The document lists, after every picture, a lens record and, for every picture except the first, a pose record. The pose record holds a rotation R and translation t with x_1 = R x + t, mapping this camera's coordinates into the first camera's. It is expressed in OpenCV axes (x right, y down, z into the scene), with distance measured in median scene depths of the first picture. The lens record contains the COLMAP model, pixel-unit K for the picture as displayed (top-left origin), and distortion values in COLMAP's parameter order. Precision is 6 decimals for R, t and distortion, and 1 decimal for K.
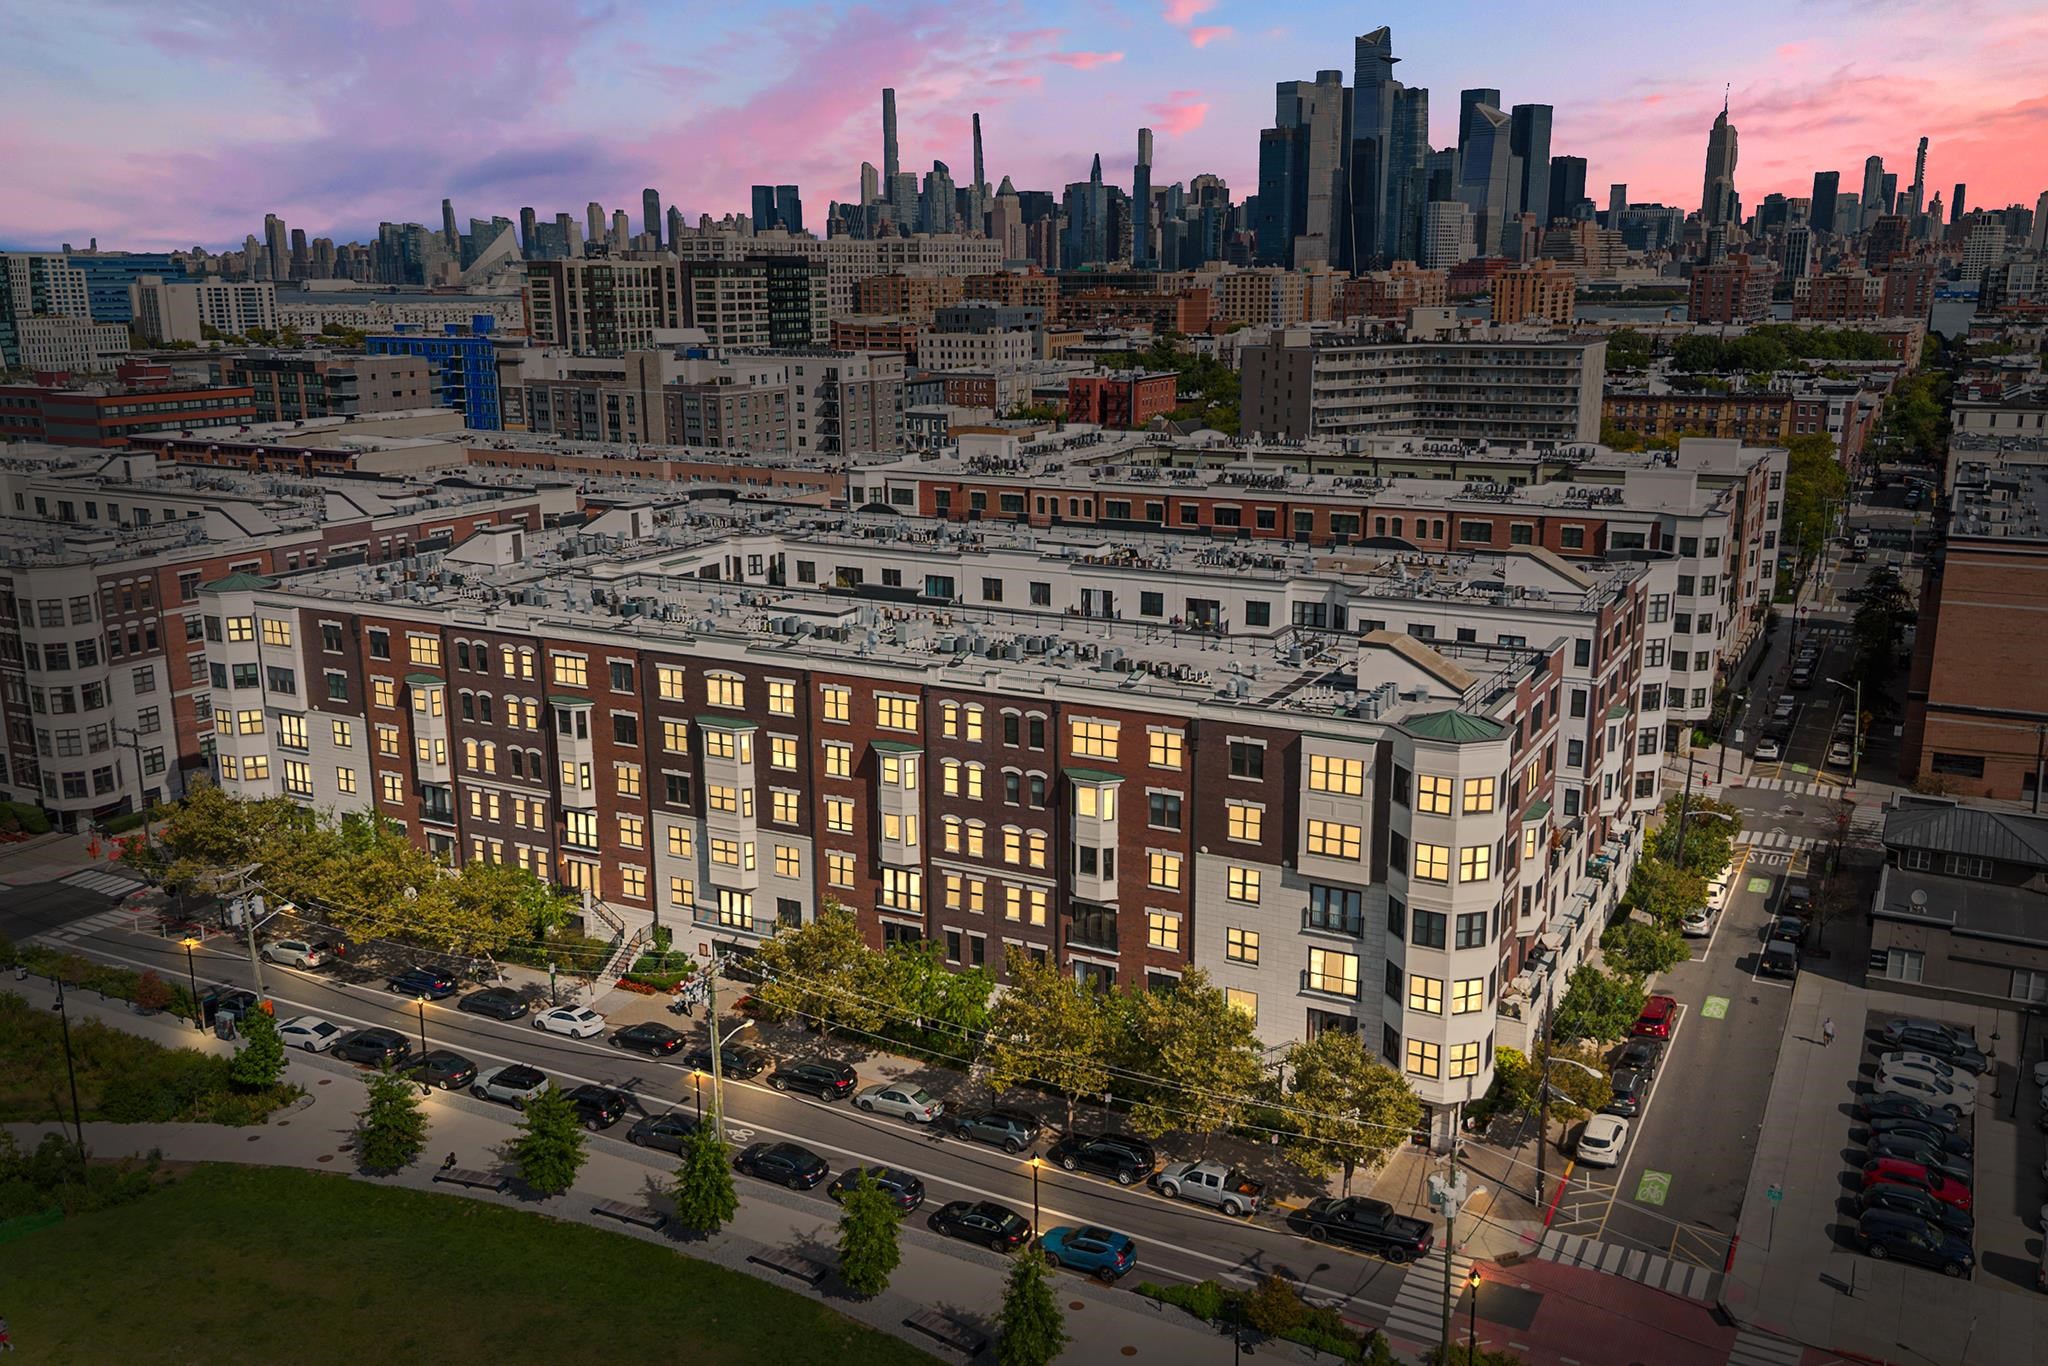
lens RADIAL K [[1694.9, 0, 1024.0], [0, 1694.9, 683.0], [0, 0, 1]] dist [0.073697, -0.077002]
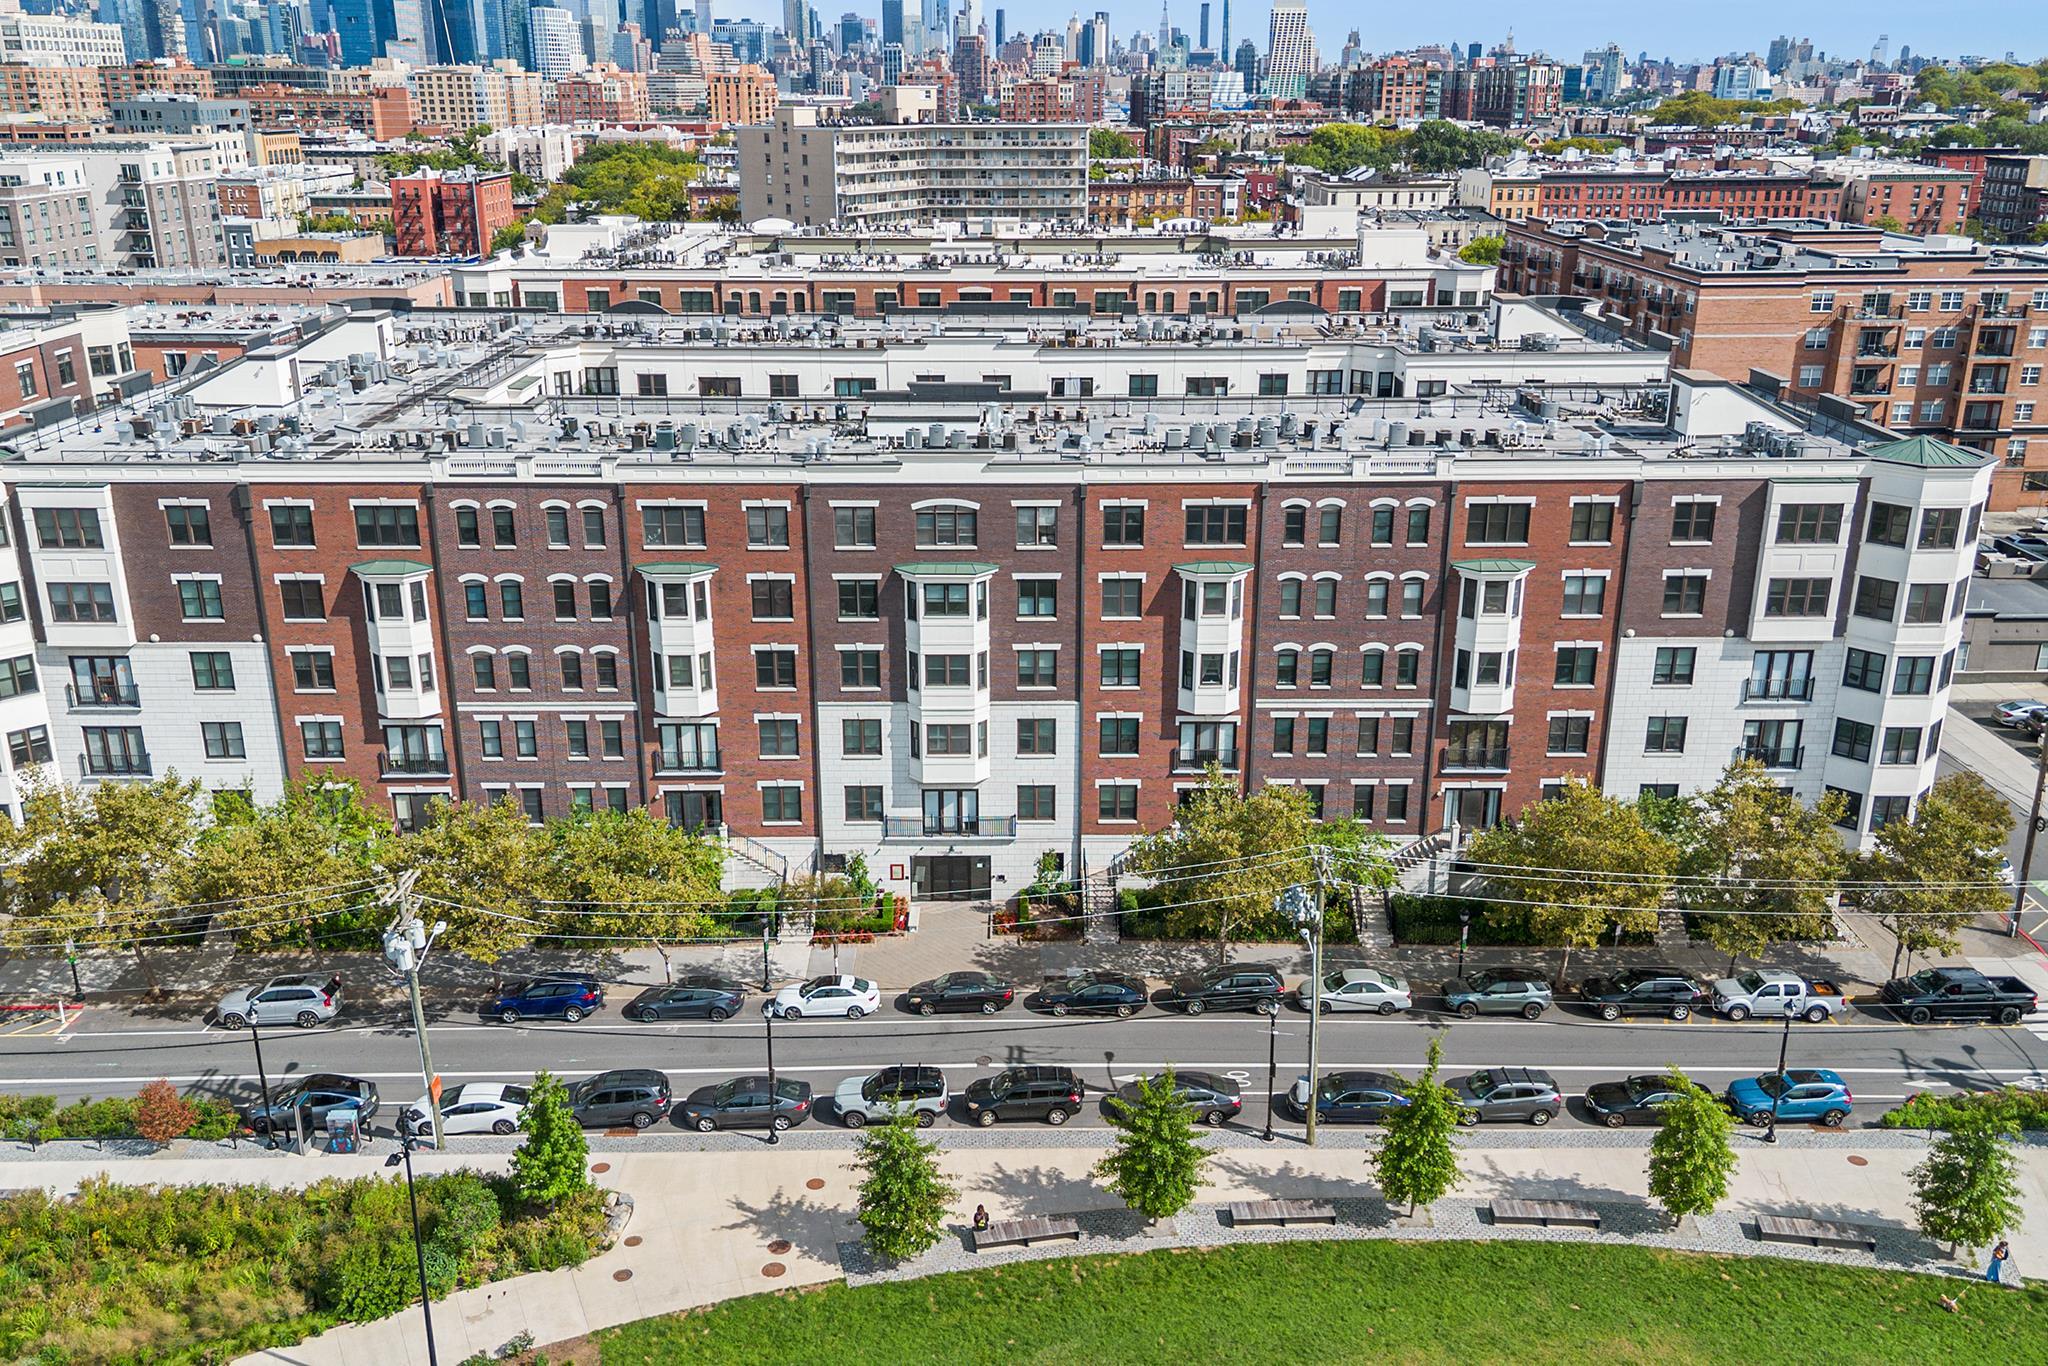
lens RADIAL K [[1694.9, 0, 1024.0], [0, 1694.9, 683.0], [0, 0, 1]] dist [0.073697, -0.077002]
pose [[0.878522, -0.153160, 0.452483, -0.324638], [0.107664, 0.986320, 0.124822, -0.011018], [-0.465411, -0.060943, 0.882994, 0.211701]]
